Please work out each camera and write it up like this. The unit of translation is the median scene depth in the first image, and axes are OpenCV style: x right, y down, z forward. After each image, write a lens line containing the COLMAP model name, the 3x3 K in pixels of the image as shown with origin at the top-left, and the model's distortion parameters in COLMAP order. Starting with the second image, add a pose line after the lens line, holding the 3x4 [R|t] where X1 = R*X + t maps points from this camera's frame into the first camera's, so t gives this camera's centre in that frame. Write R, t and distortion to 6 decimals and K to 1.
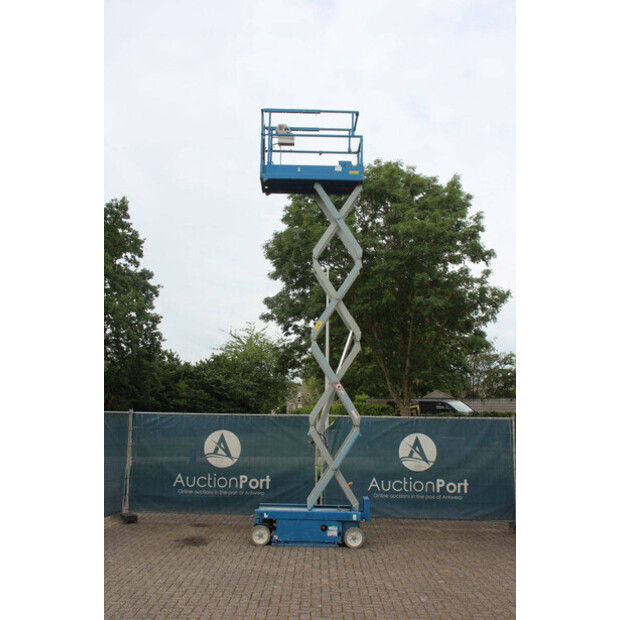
lens RADIAL K [[648.0, 0, 310.0], [0, 648.0, 310.0], [0, 0, 1]] dist [-0.099089, 0.227024]
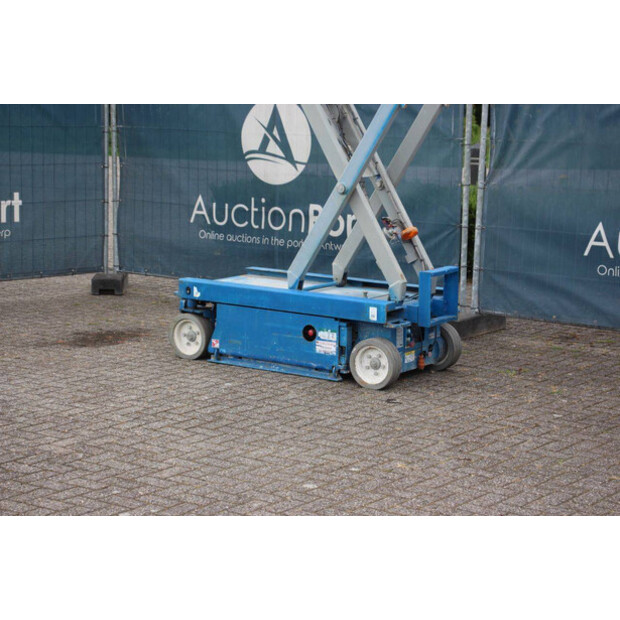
lens RADIAL K [[1445.6, 0, 310.0], [0, 1445.6, 310.0], [0, 0, 1]] dist [0.365421, 0.651178]
pose [[0.817175, 0.081175, -0.570645, 0.439837], [0.098813, 0.955647, 0.277444, 0.058710], [0.567857, -0.283108, 0.772909, 0.242806]]
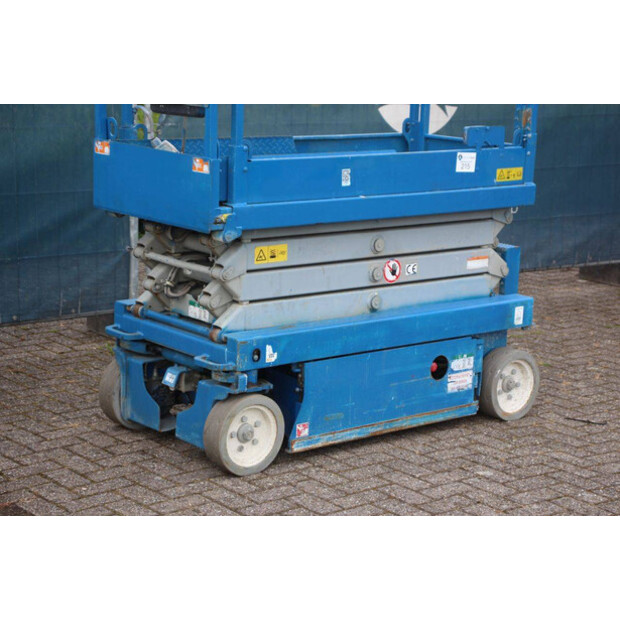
lens RADIAL K [[1445.6, 0, 310.0], [0, 1445.6, 310.0], [0, 0, 1]] dist [0.365421, 0.651178]
pose [[0.772112, -0.121759, 0.623713, -0.322588], [-0.122098, 0.934764, 0.333630, 0.097349], [-0.623647, -0.333753, 0.706875, 0.495935]]
